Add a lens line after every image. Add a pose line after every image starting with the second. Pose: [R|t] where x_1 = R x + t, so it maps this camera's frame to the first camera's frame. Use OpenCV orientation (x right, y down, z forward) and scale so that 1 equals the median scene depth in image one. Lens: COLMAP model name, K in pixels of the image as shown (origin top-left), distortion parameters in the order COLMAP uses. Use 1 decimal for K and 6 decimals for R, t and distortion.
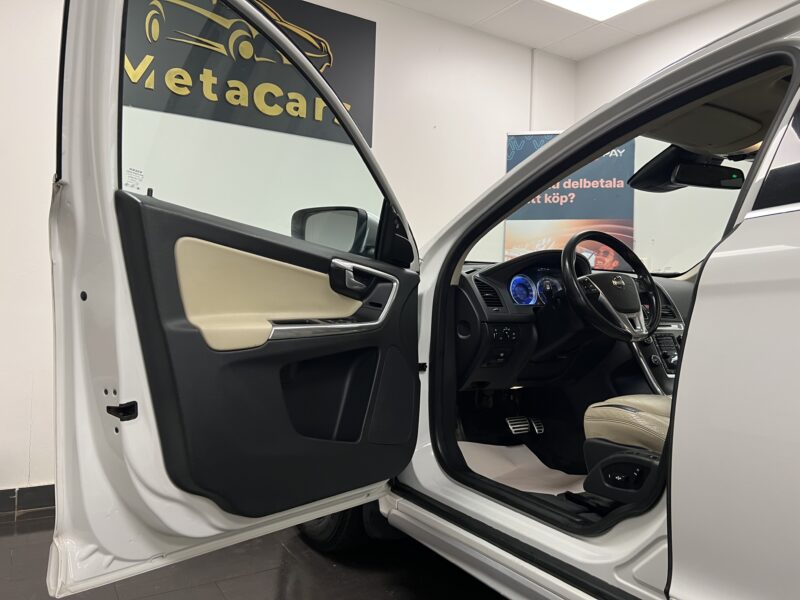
lens RADIAL K [[608.3, 0, 392.4], [0, 608.3, 298.4], [0, 0, 1]] dist [0.045809, -0.058327]
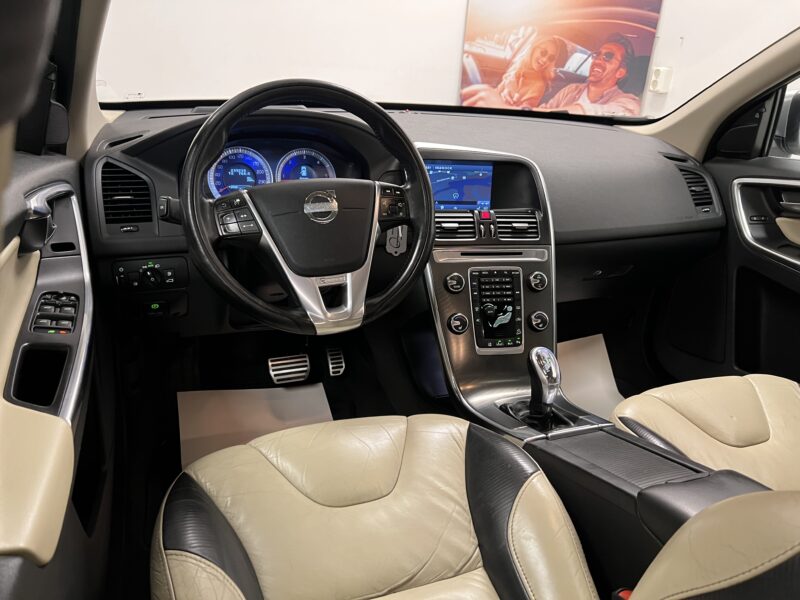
lens RADIAL K [[608.3, 0, 395.1], [0, 608.3, 302.4], [0, 0, 1]] dist [0.045809, -0.058327]
pose [[0.985992, 0.096329, -0.136161, 0.237463], [-0.038925, 0.926714, 0.373746, -0.065495], [0.162184, -0.363211, 0.917482, 0.257116]]
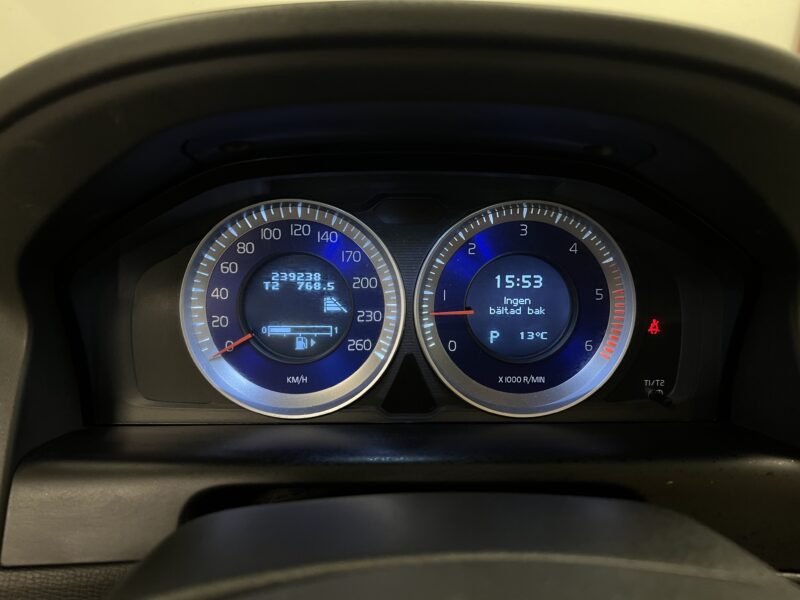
lens RADIAL K [[608.3, 0, 400.4], [0, 608.3, 292.5], [0, 0, 1]] dist [0.045809, -0.058327]
pose [[0.872644, 0.148970, -0.465081, 0.168600], [0.022862, 0.938833, 0.343614, -0.037865], [0.487822, -0.310485, 0.815861, 0.479852]]
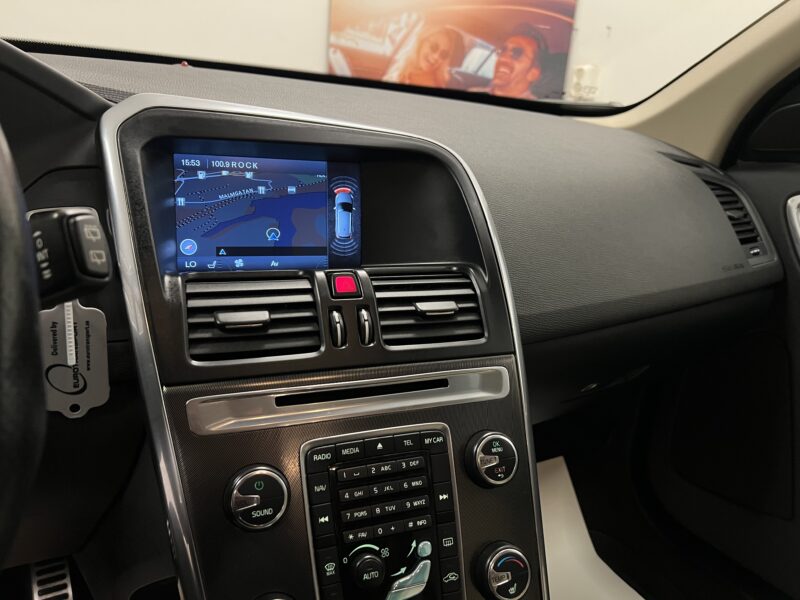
lens RADIAL K [[608.3, 0, 399.9], [0, 608.3, 297.6], [0, 0, 1]] dist [0.045809, -0.058327]
pose [[0.998167, 0.046905, 0.038242, 0.242251], [-0.056155, 0.953445, 0.296292, -0.024381], [-0.022564, -0.297896, 0.954332, 0.456276]]
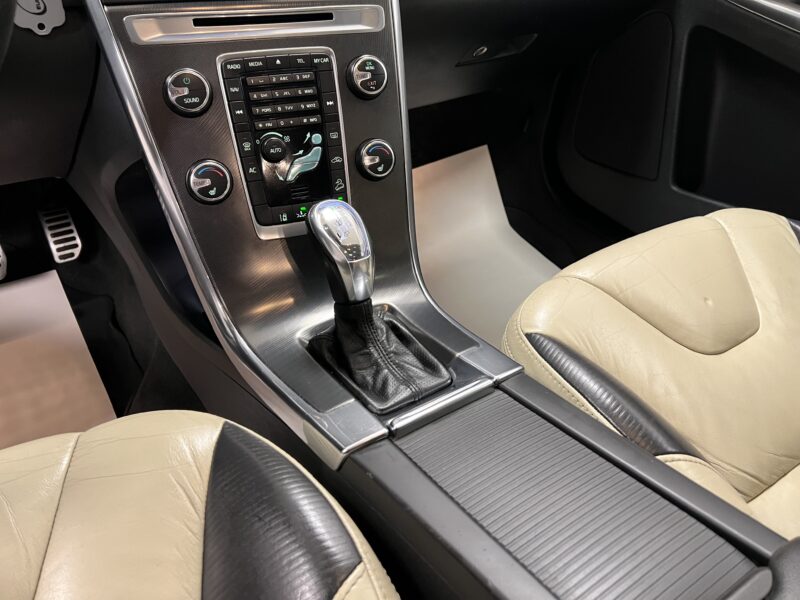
lens RADIAL K [[608.3, 0, 400.2], [0, 608.3, 299.4], [0, 0, 1]] dist [0.045809, -0.058327]
pose [[0.997522, 0.006769, 0.070033, 0.263172], [-0.050179, 0.766178, 0.640667, -0.018350], [-0.049321, -0.642593, 0.764619, 0.402882]]
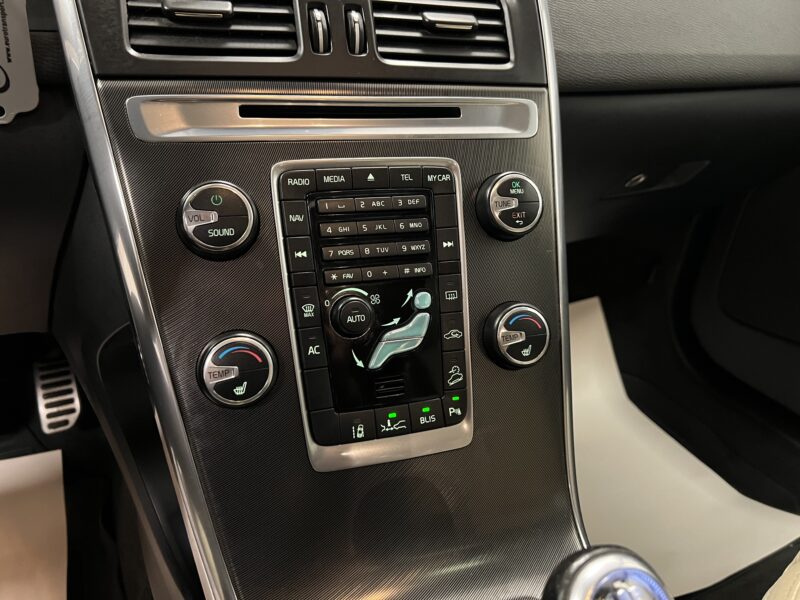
lens RADIAL K [[608.3, 0, 399.2], [0, 608.3, 299.0], [0, 0, 1]] dist [0.045809, -0.058327]
pose [[0.997890, 0.062759, -0.016627, 0.250729], [-0.047836, 0.883875, 0.465271, 0.007308], [0.043896, -0.463494, 0.885012, 0.465551]]
